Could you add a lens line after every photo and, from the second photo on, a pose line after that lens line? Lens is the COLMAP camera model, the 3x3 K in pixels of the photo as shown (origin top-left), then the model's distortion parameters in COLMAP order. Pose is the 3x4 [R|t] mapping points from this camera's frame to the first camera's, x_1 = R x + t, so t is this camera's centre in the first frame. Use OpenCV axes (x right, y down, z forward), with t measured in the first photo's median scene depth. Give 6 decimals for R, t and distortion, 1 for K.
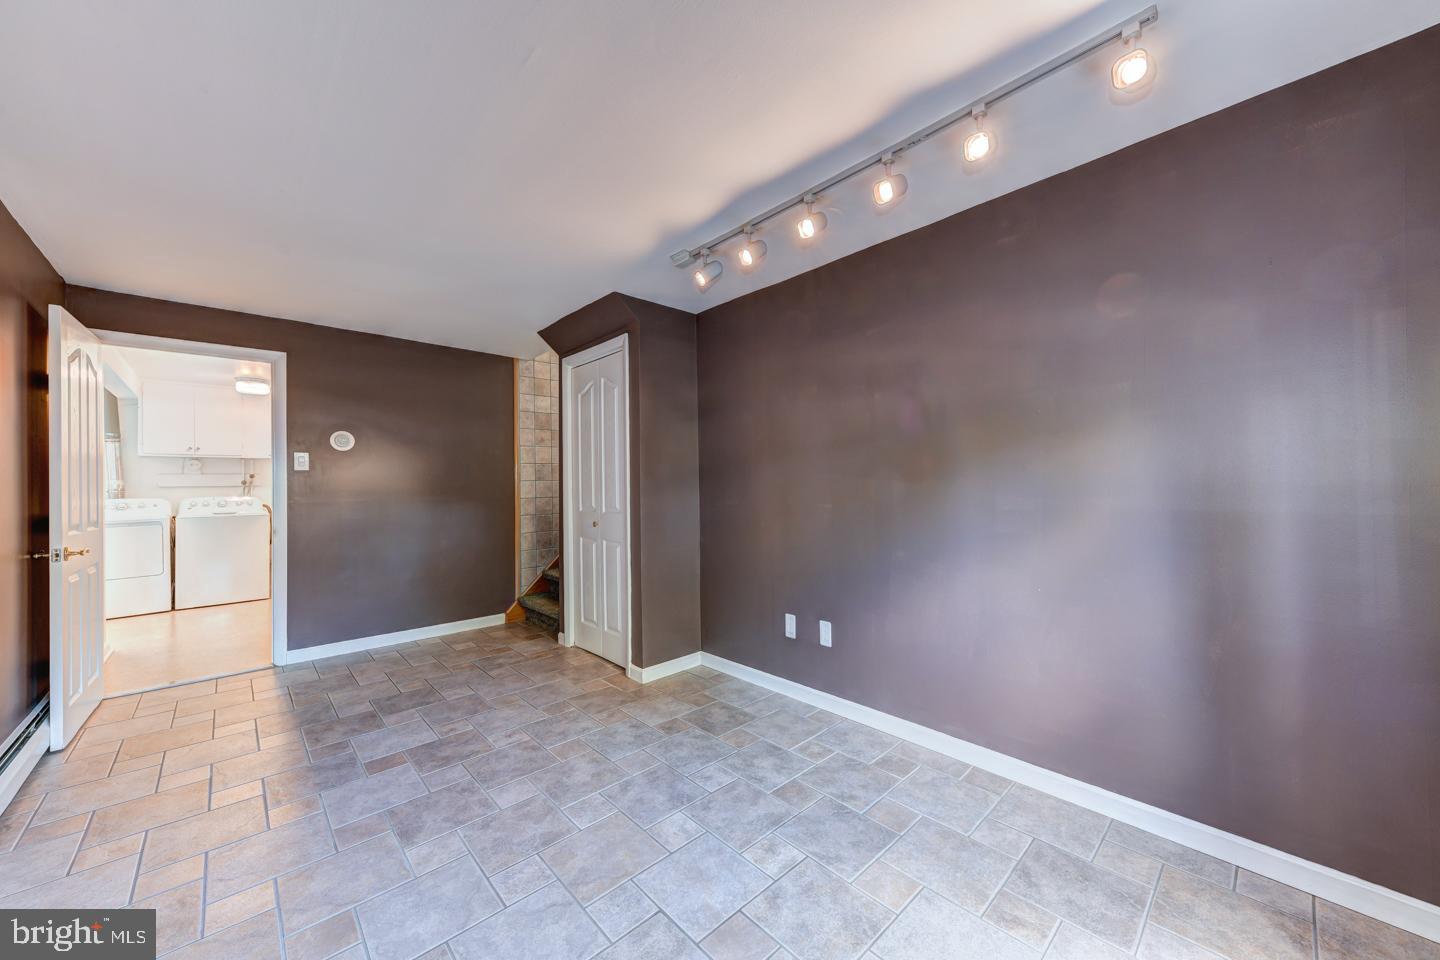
lens RADIAL K [[518.6, 0, 725.6], [0, 518.6, 481.3], [0, 0, 1]] dist [0.008162, 0.000375]
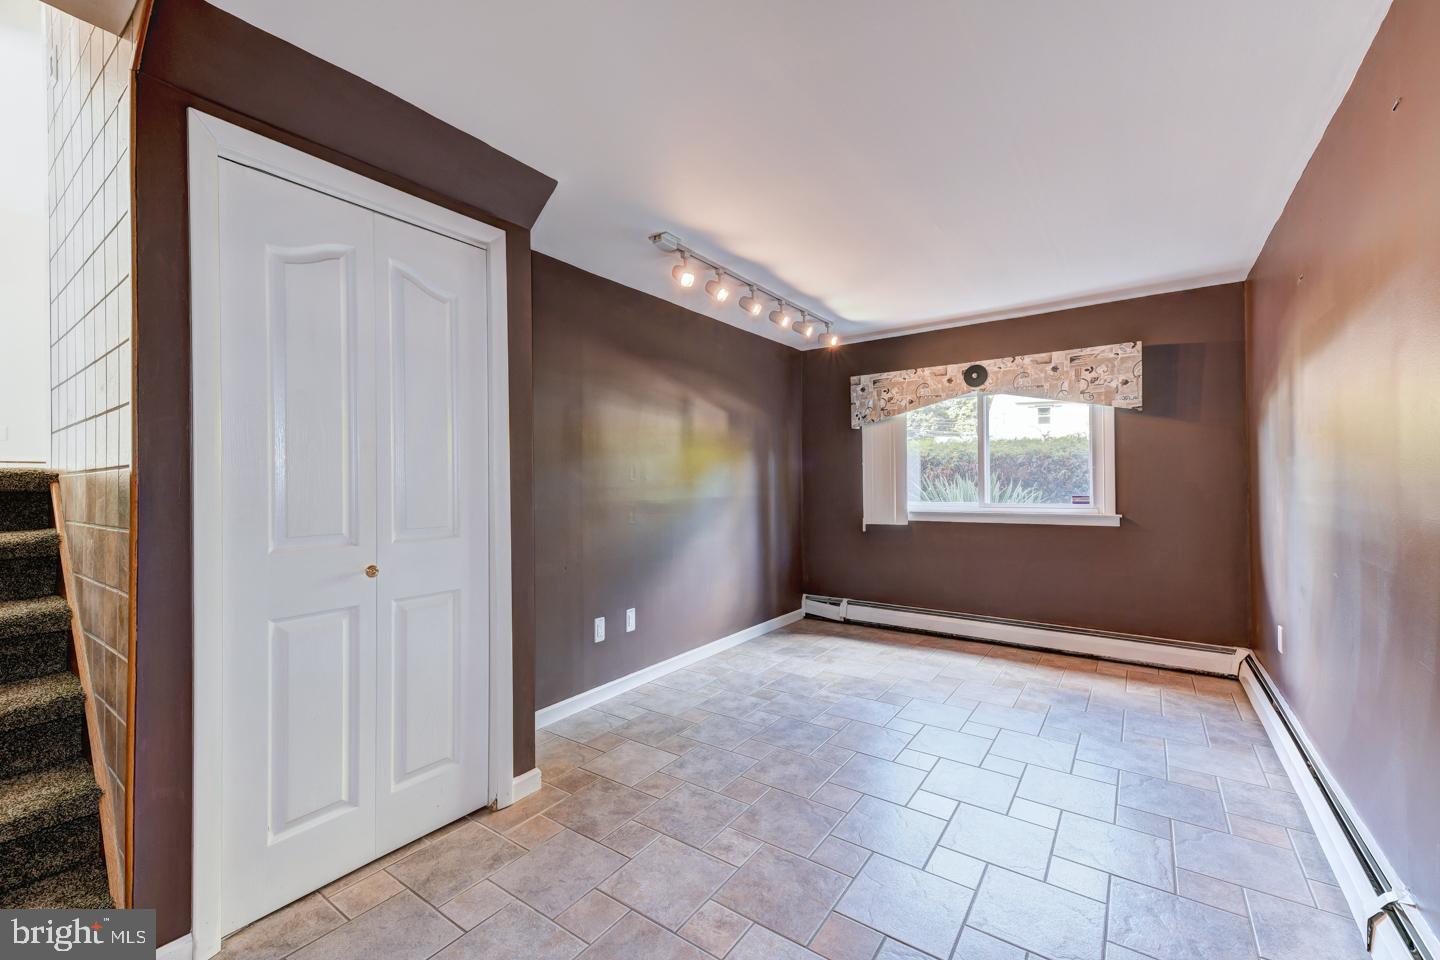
lens RADIAL K [[594.3, 0, 721.7], [0, 594.3, 483.1], [0, 0, 1]] dist [0.022678, -0.000911]
pose [[-0.200624, 0.006336, 0.979648, -1.233053], [-0.000707, 0.999978, -0.006613, 0.011622], [-0.979668, -0.002019, -0.200615, 1.205463]]
